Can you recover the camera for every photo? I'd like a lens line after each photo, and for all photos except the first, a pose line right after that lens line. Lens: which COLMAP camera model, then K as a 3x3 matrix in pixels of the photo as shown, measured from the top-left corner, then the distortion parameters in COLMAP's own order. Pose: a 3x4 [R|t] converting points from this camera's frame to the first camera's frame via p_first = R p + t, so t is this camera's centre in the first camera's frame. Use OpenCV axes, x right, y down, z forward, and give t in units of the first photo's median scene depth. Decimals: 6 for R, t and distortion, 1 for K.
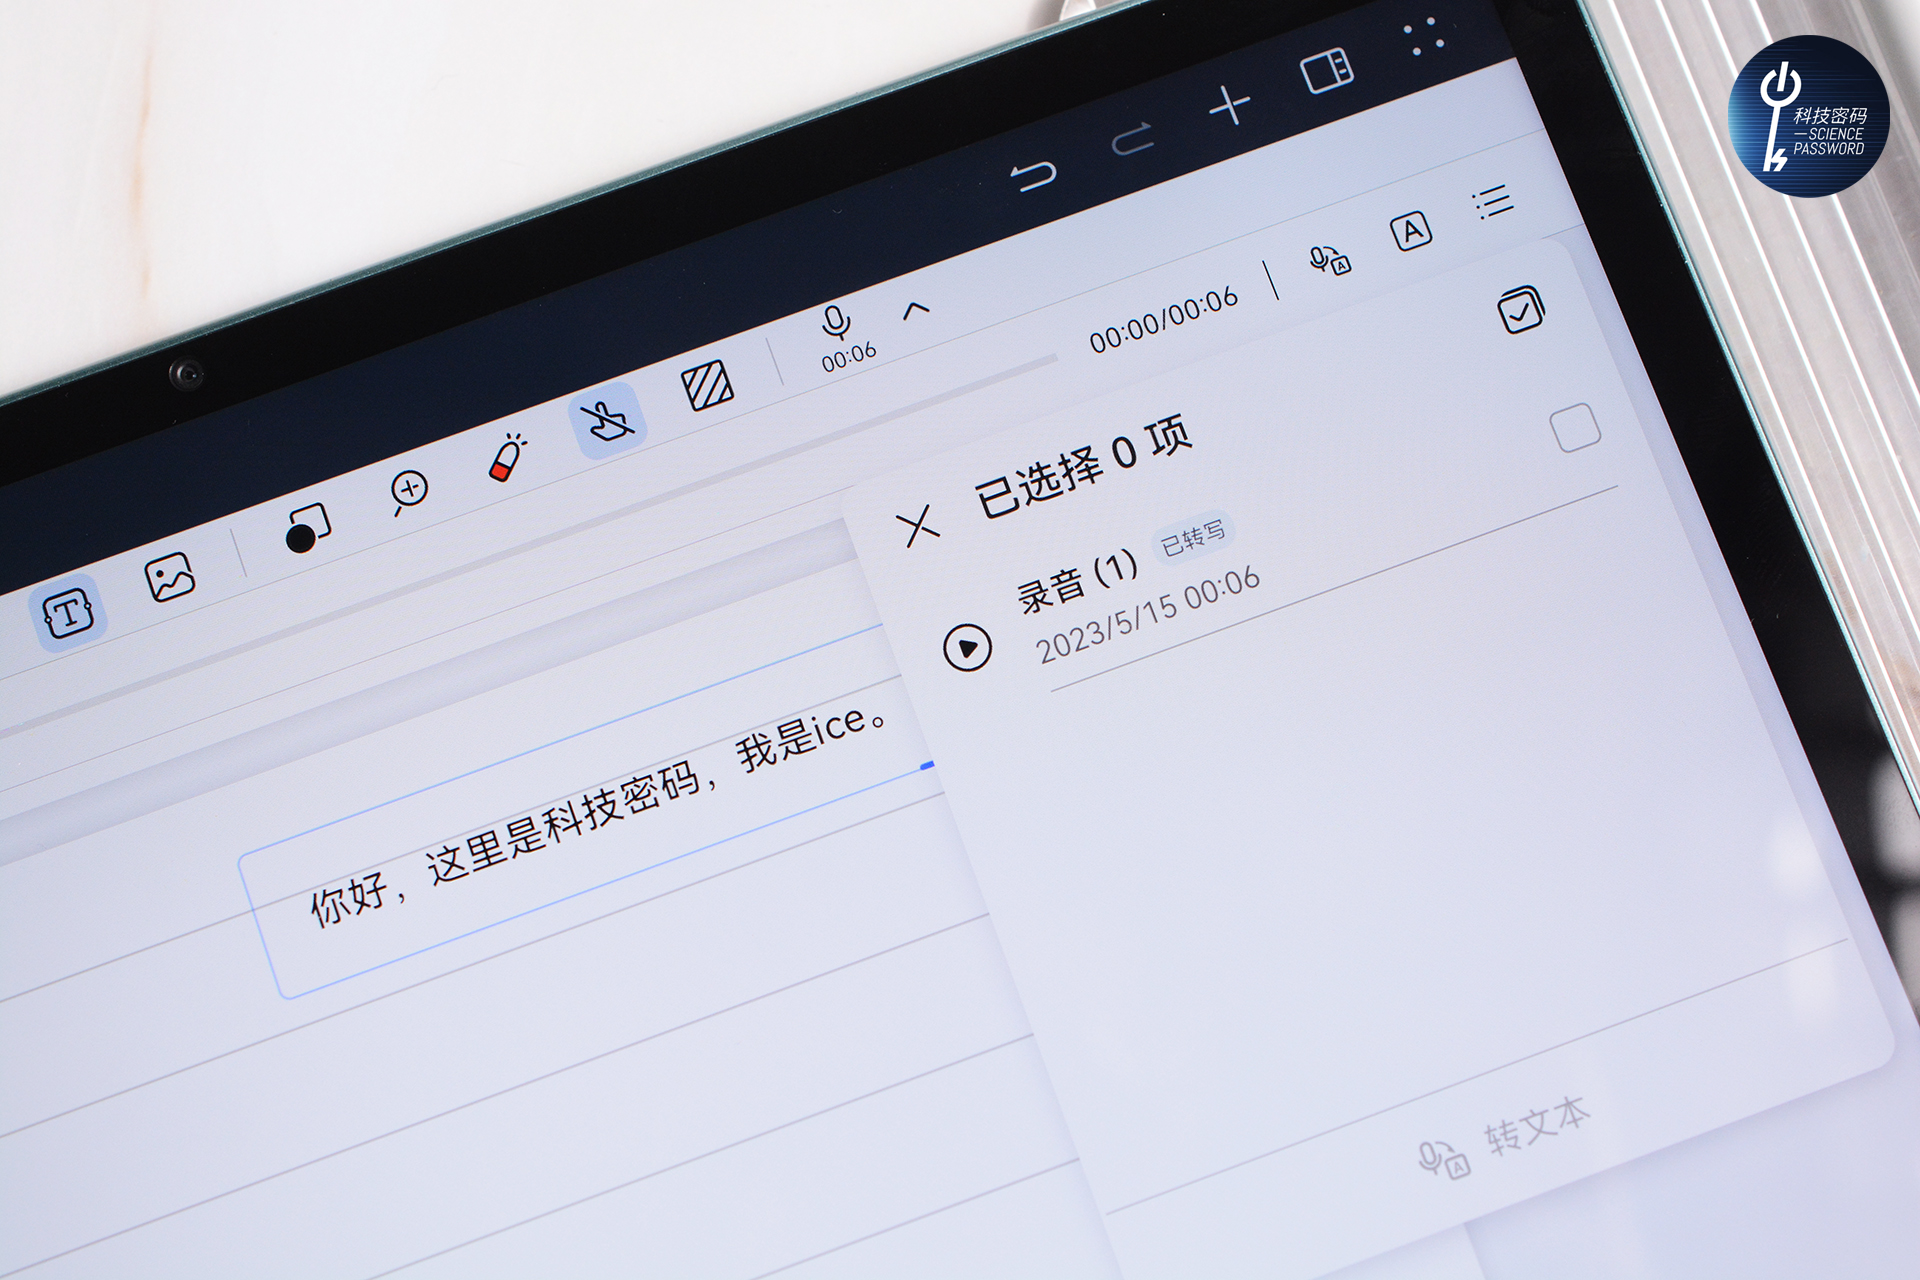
lens RADIAL K [[3354.7, 0, 960.0], [0, 3354.7, 640.0], [0, 0, 1]] dist [-0.009048, 0.215676]
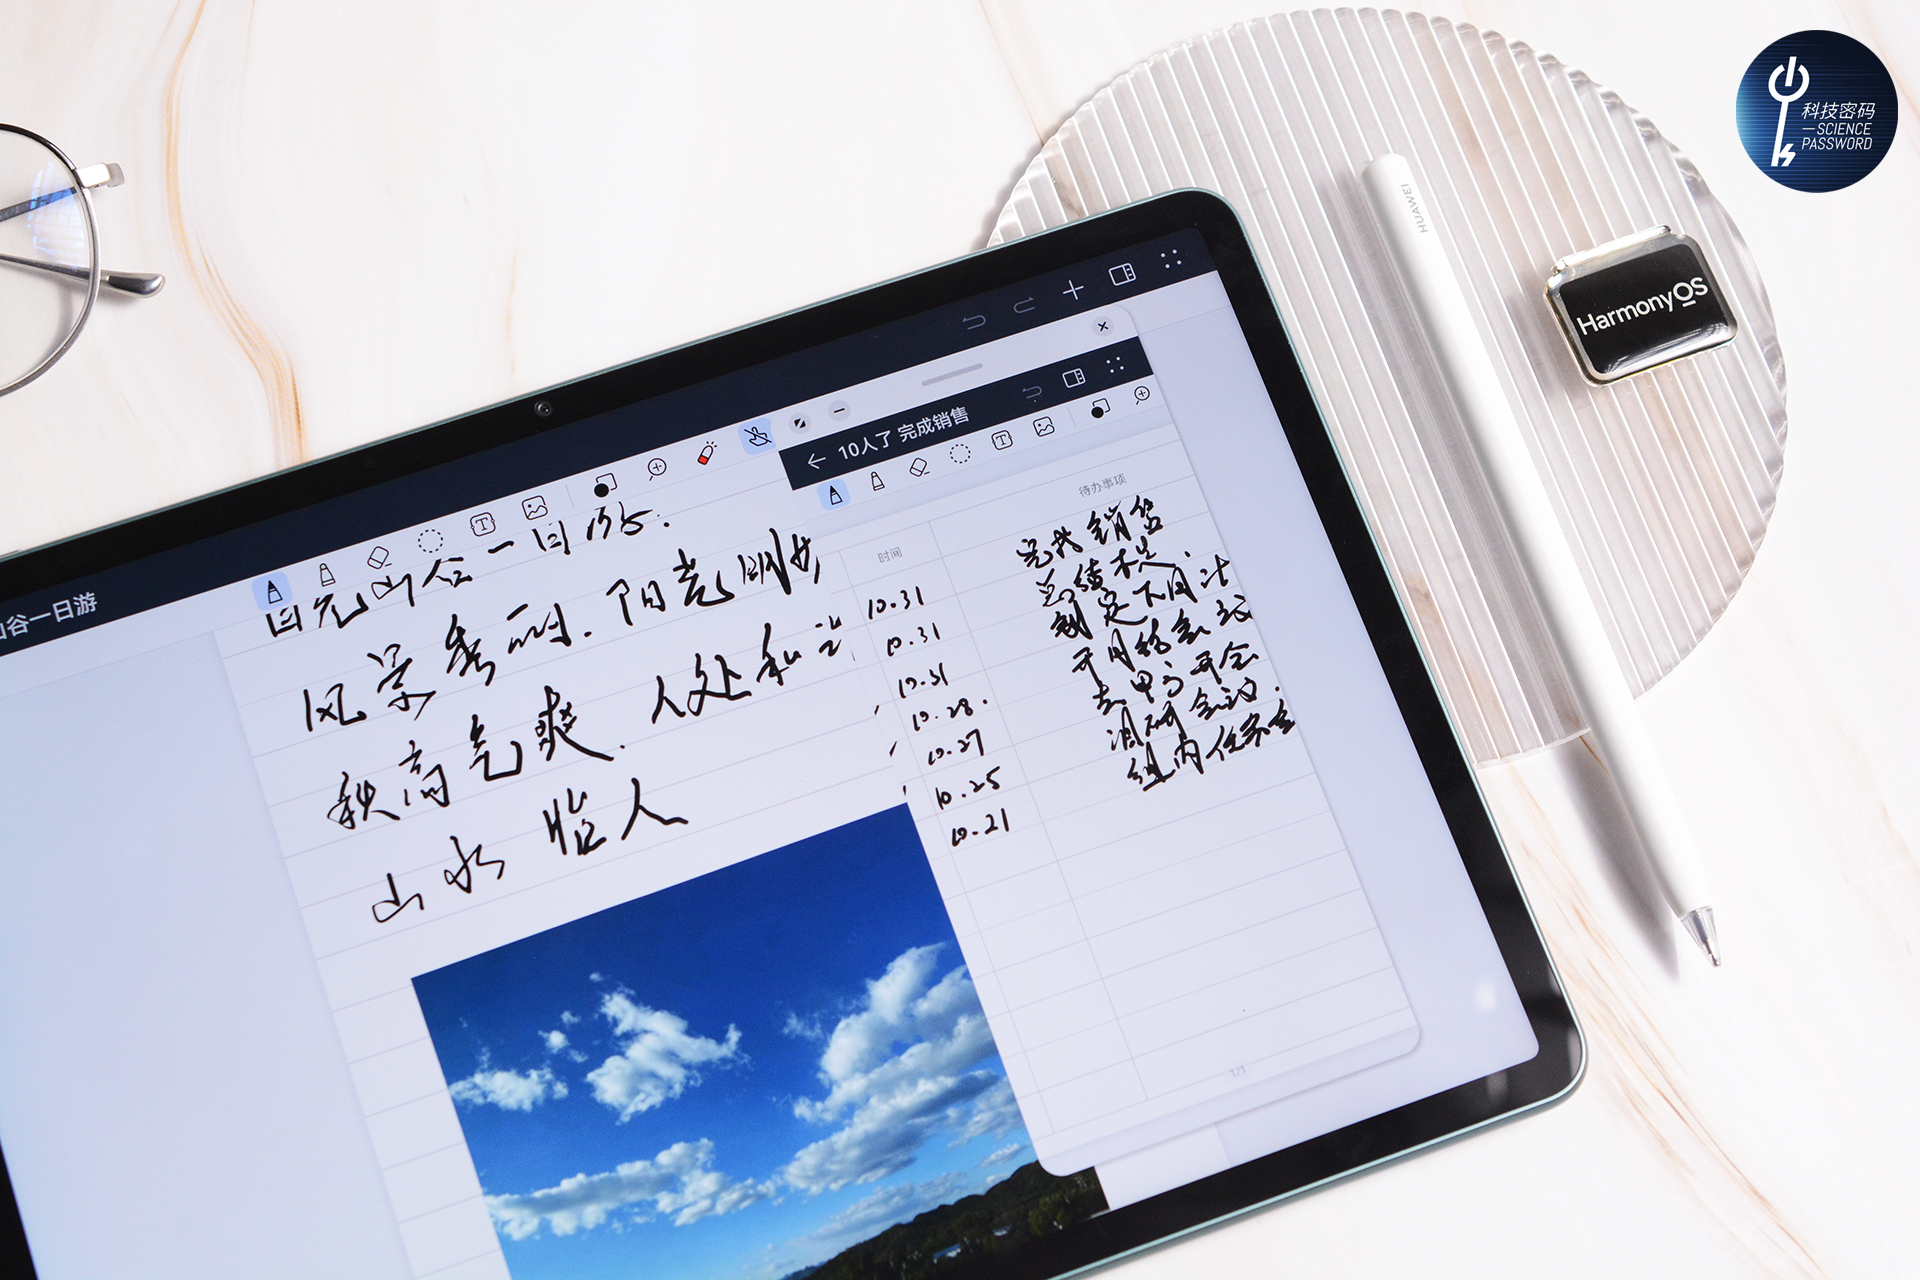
lens RADIAL K [[3354.7, 0, 960.0], [0, 3354.7, 640.0], [0, 0, 1]] dist [-0.009048, 0.215676]
pose [[0.998097, 0.018277, 0.058895, -0.100179], [-0.009924, 0.990226, -0.139116, 0.324778], [-0.060862, 0.138267, 0.988523, -0.933721]]
